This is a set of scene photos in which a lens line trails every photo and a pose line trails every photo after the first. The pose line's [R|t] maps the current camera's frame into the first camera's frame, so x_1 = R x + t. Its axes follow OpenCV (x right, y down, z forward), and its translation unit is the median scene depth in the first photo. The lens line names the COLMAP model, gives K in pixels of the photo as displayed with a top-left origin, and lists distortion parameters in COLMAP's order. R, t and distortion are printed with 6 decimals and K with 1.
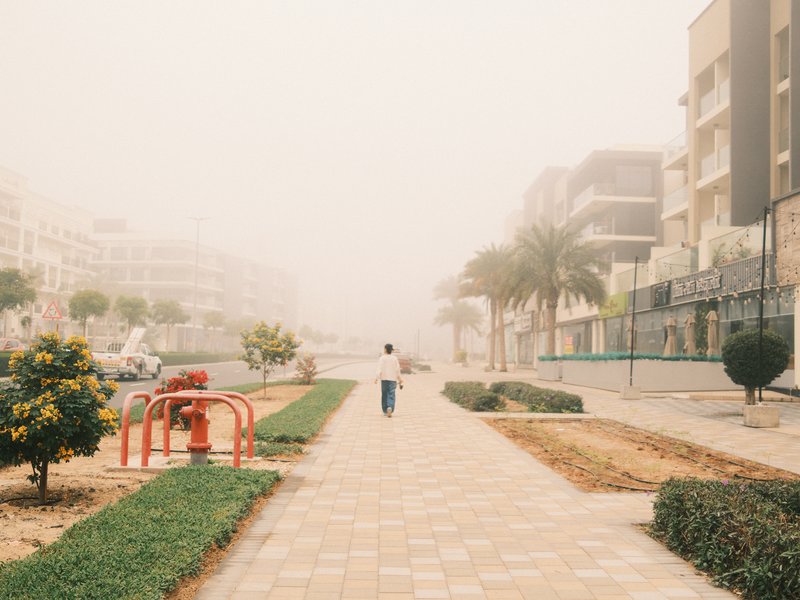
lens RADIAL K [[889.2, 0, 401.7], [0, 889.2, 300.3], [0, 0, 1]] dist [-0.033350, 0.000000]
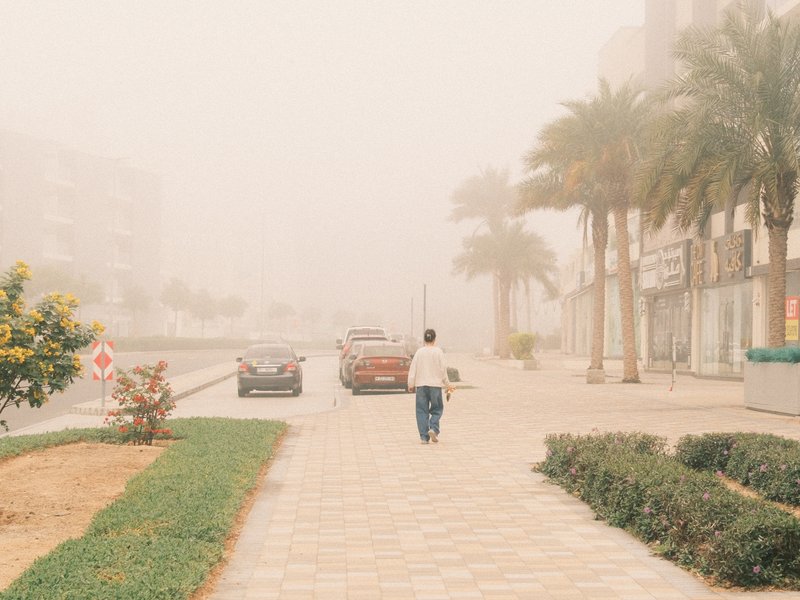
lens RADIAL K [[1765.3, 0, 402.6], [0, 1765.3, 298.2], [0, 0, 1]] dist [-0.008959, 0.000000]
pose [[0.999829, -0.009420, 0.015888, -0.010189], [0.008788, 0.999185, 0.039404, 0.007704], [-0.016246, -0.039258, 0.999097, 0.210908]]
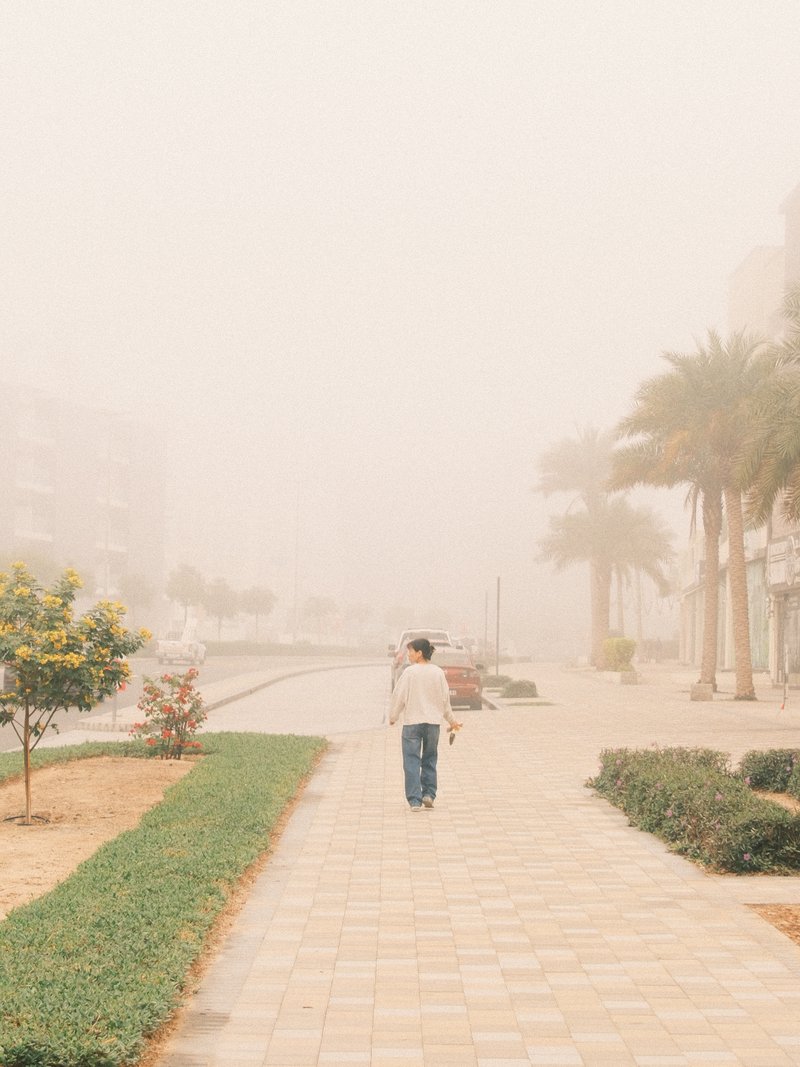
lens RADIAL K [[2354.5, 0, 395.8], [0, 2354.5, 535.0], [0, 0, 1]] dist [-0.008959, 0.000000]
pose [[0.999784, -0.004065, -0.020404, -0.004697], [0.004397, 0.999858, 0.016245, -0.000146], [0.020335, -0.016331, 0.999660, 0.096248]]
